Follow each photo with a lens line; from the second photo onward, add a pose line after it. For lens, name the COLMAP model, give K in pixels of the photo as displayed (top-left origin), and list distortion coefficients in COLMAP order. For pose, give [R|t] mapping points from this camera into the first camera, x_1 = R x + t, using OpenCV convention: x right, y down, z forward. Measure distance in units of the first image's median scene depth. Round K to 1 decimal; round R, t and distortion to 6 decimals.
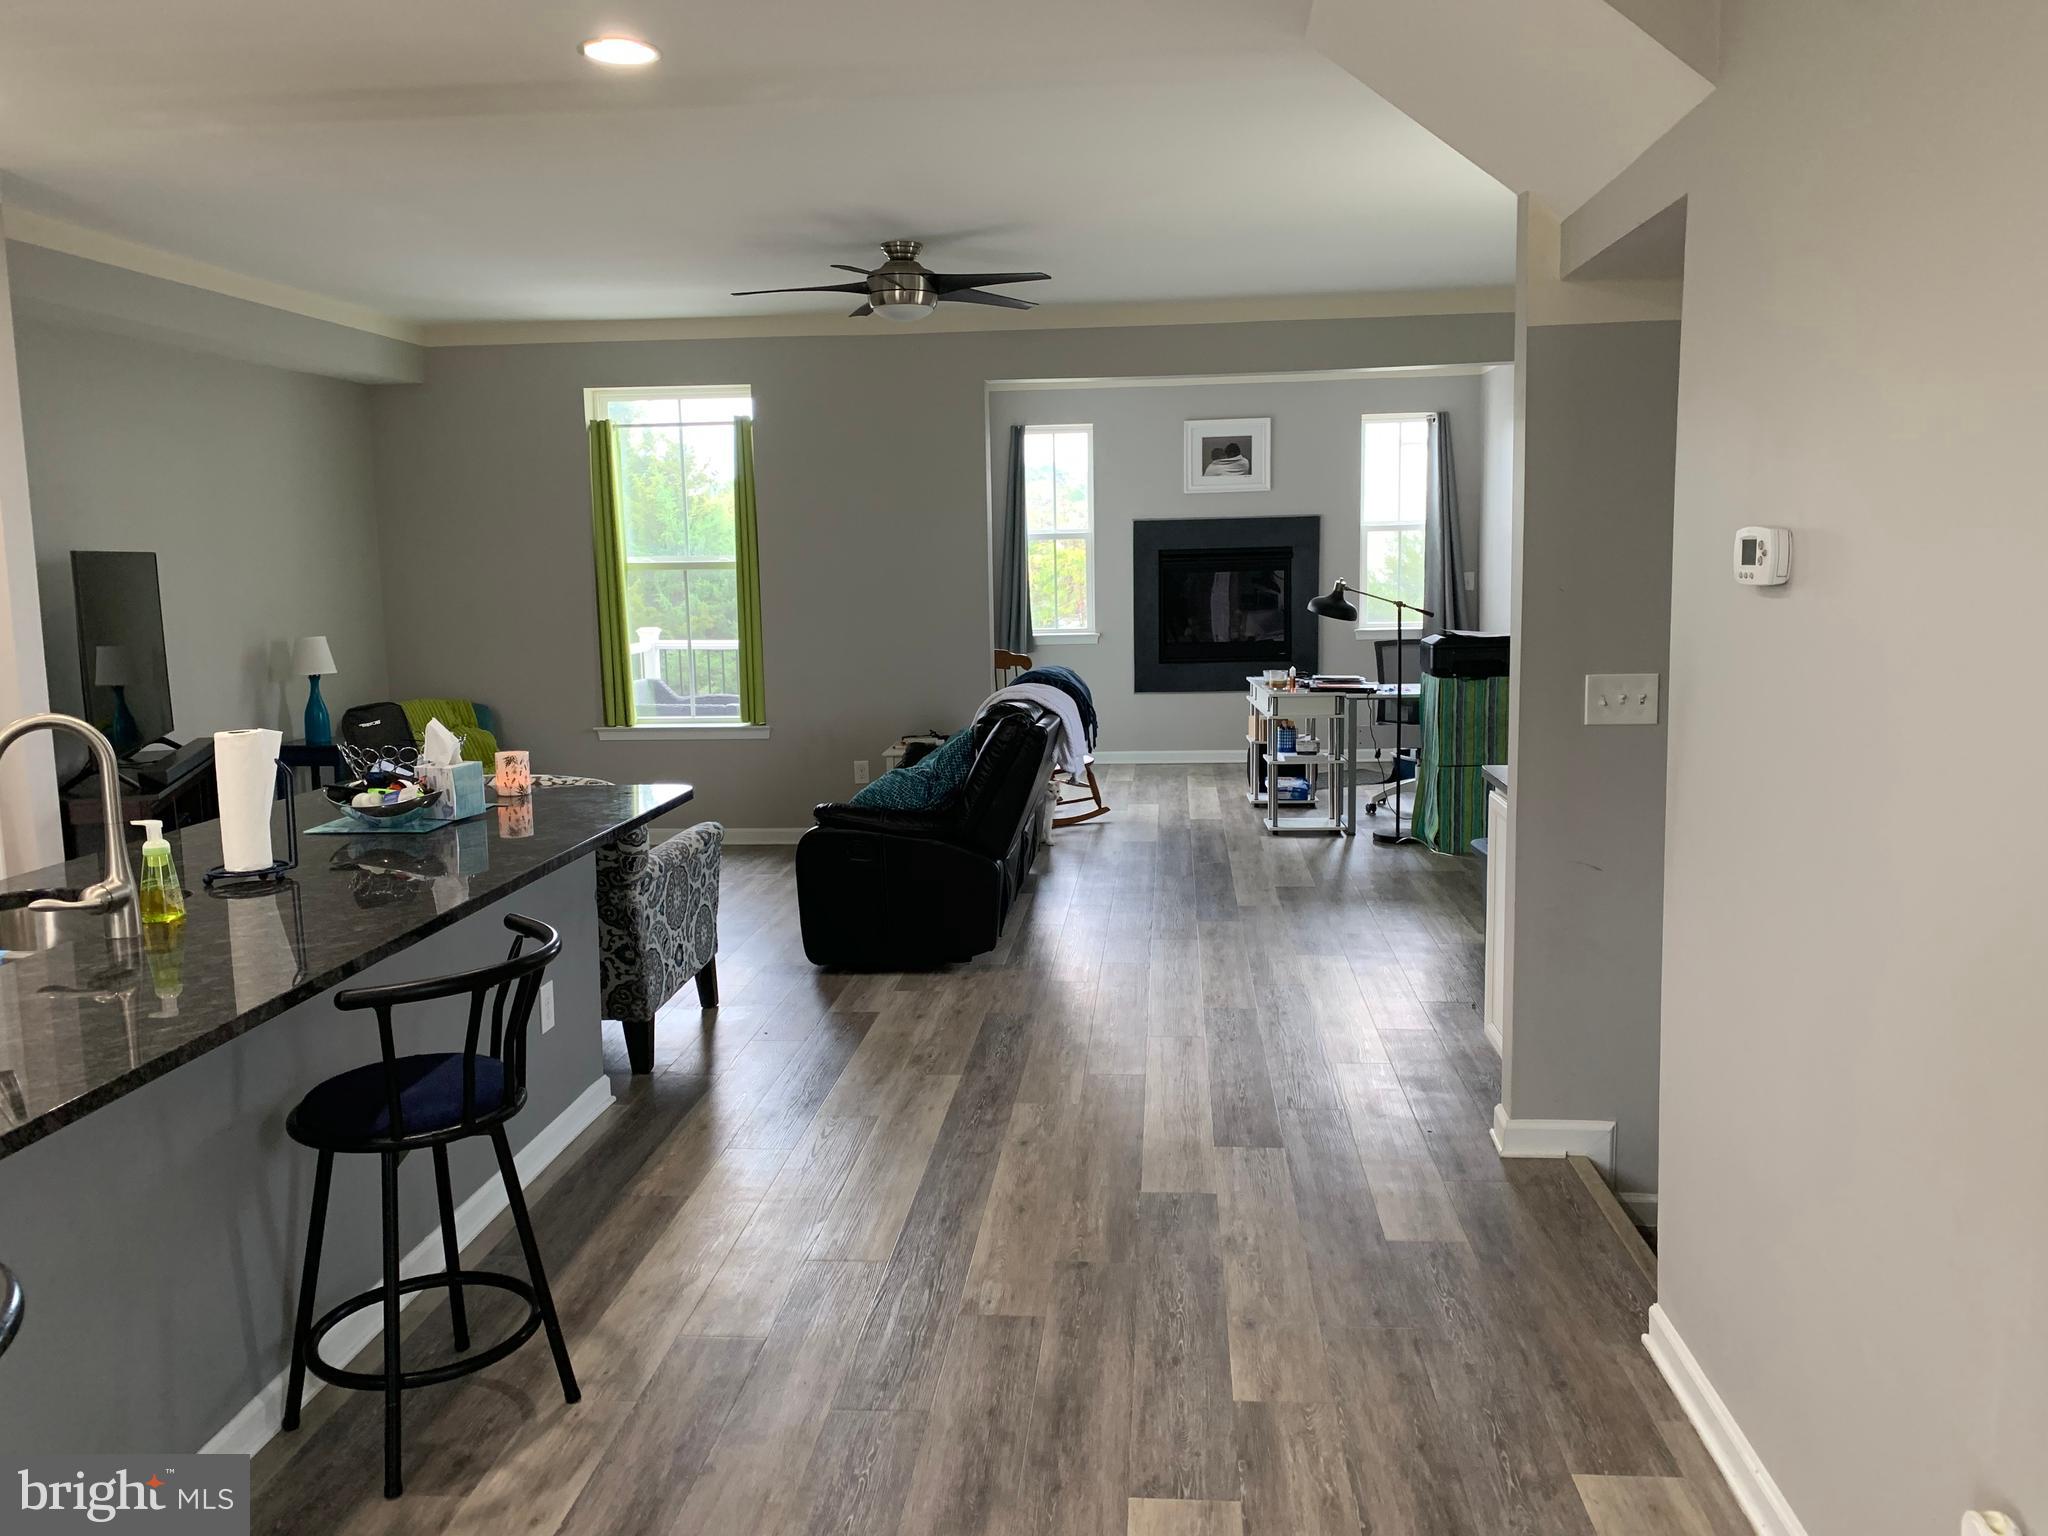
lens RADIAL K [[1547.7, 0, 1024.0], [0, 1547.7, 750.7], [0, 0, 1]] dist [0.042954, -0.066038]
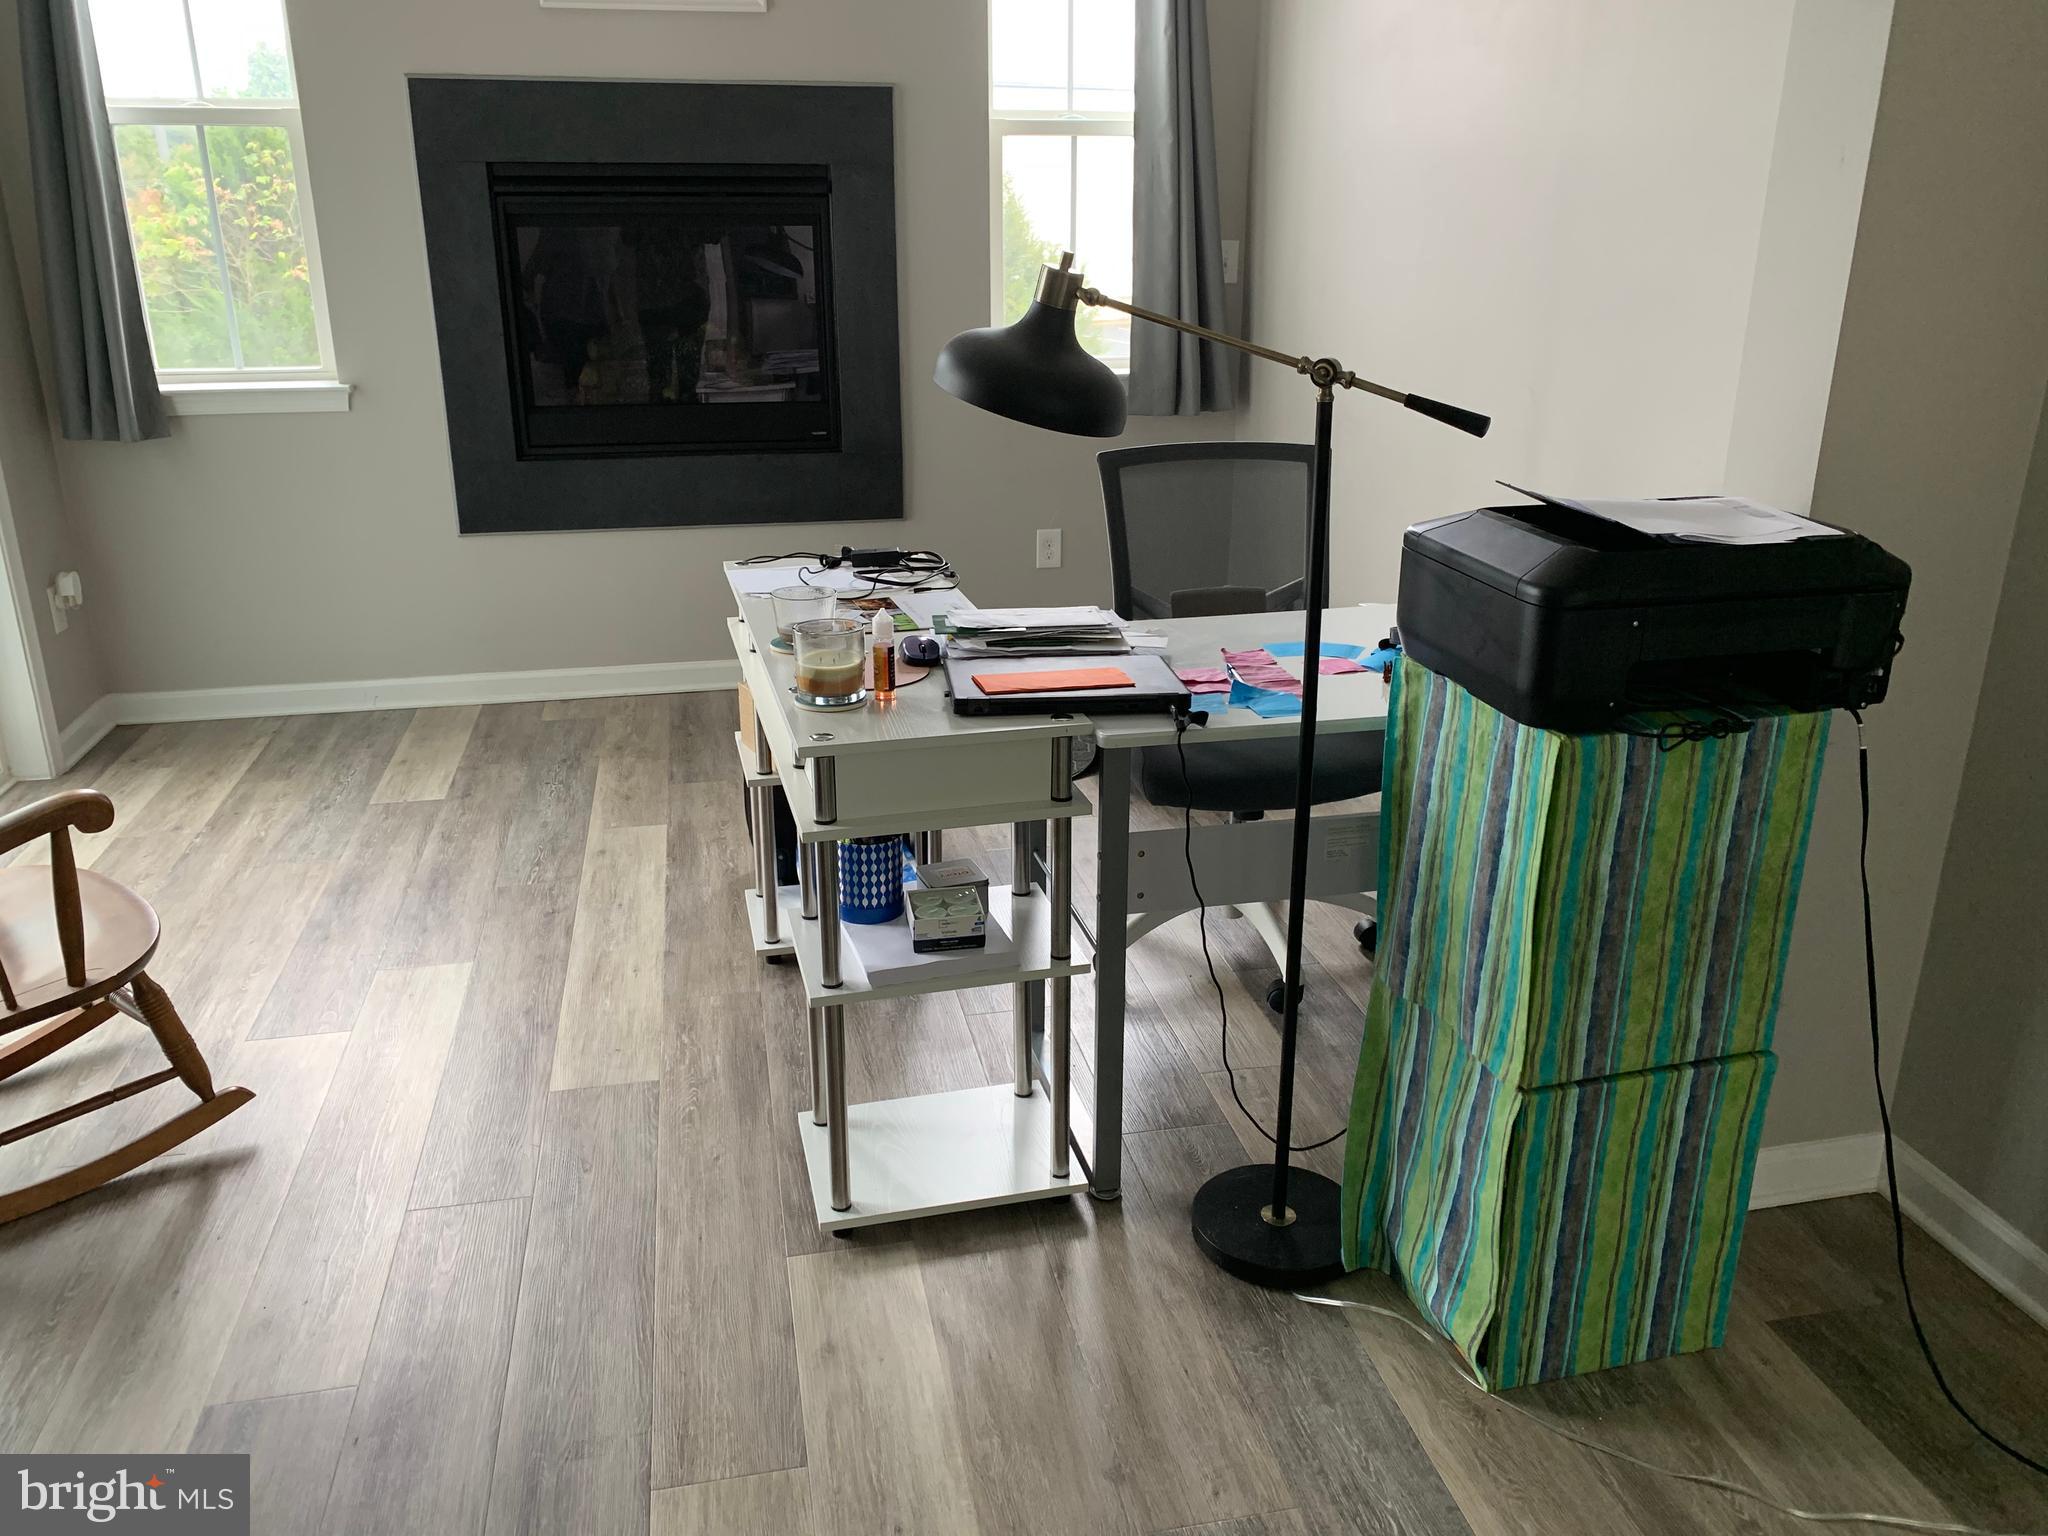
lens RADIAL K [[1547.7, 0, 1059.2], [0, 1547.7, 785.5], [0, 0, 1]] dist [0.042954, -0.066038]
pose [[0.948644, -0.085897, 0.304459, 0.202678], [0.016843, 0.974779, 0.222535, -0.138069], [-0.315896, -0.205979, 0.926166, 1.250172]]
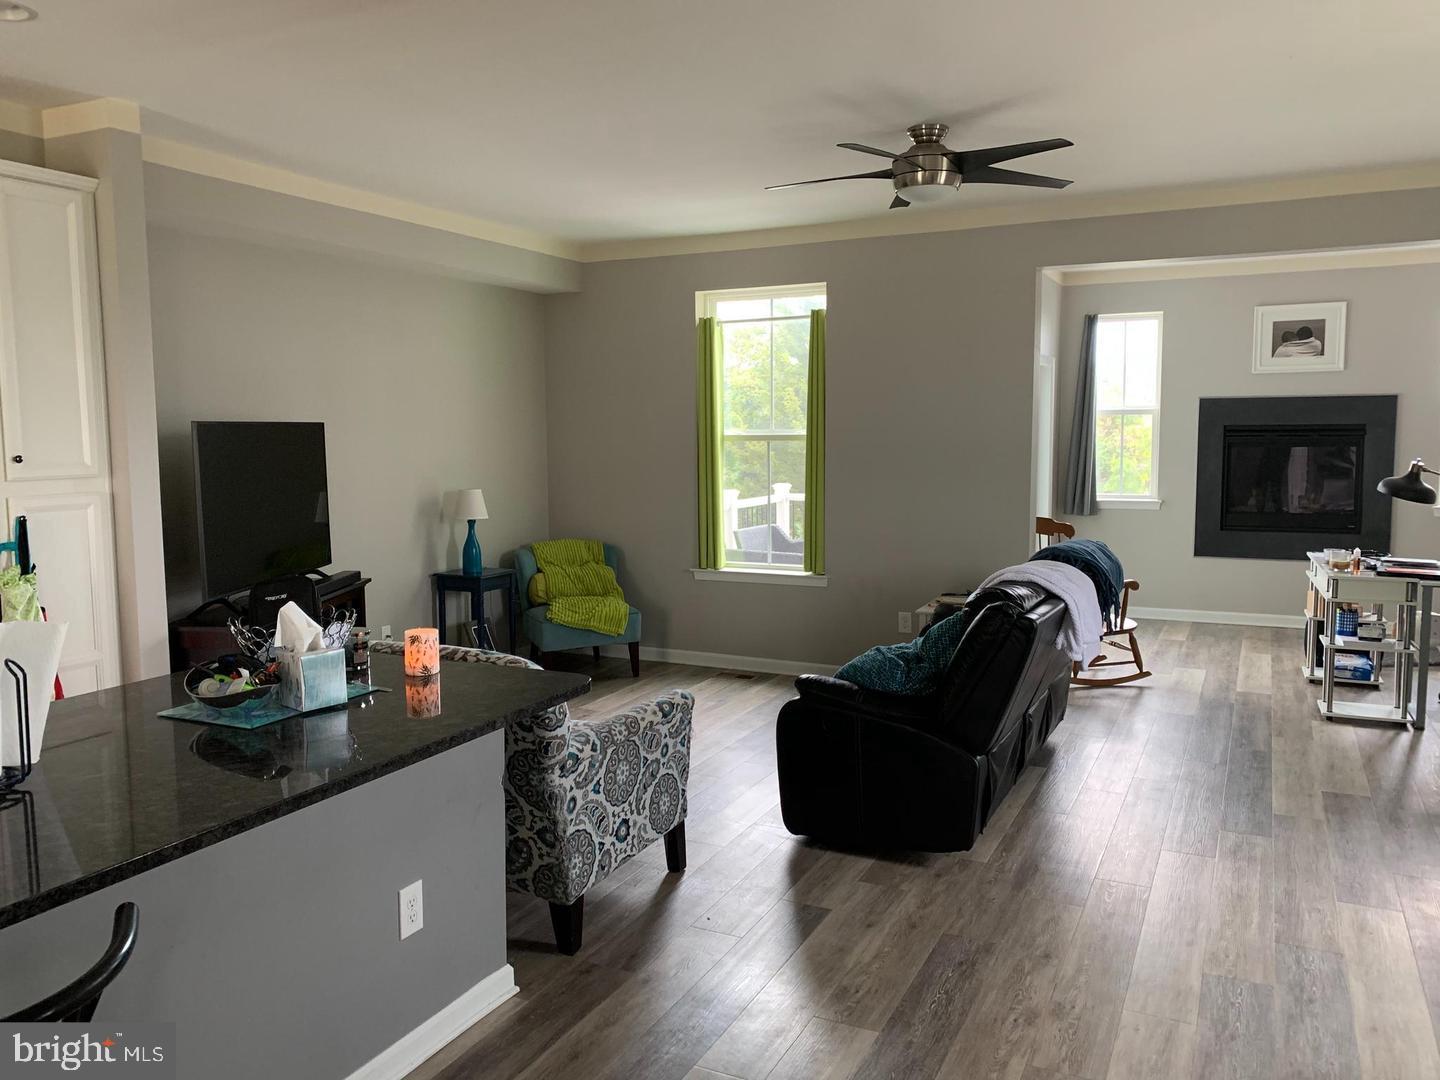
lens RADIAL K [[1088.2, 0, 710.7], [0, 1088.2, 527.1], [0, 0, 1]] dist [0.042954, -0.066038]
pose [[0.930634, 0.043750, -0.363327, 0.076167], [-0.055254, 0.998245, -0.021327, -0.050810], [0.361756, 0.039923, 0.931418, 0.359282]]
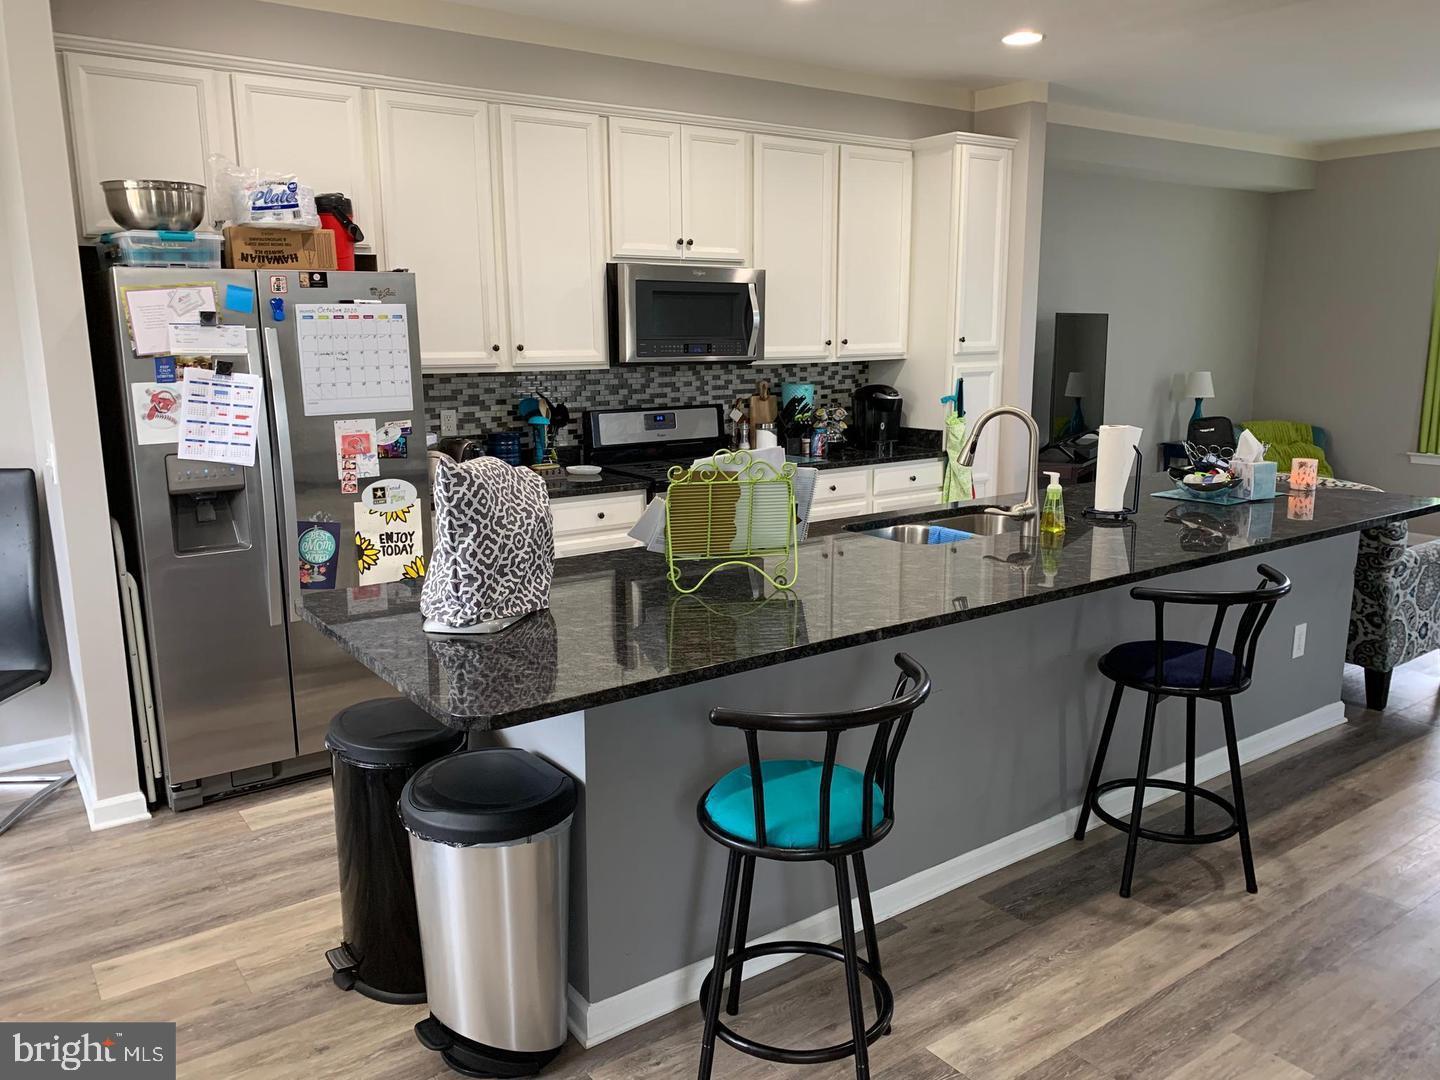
lens RADIAL K [[1088.2, 0, 721.4], [0, 1088.2, 537.6], [0, 0, 1]] dist [0.042954, -0.066038]
pose [[0.652106, 0.156709, -0.741755, 0.061388], [-0.100322, 0.987636, 0.120458, 0.004110], [0.751461, -0.004137, 0.659765, -0.042603]]
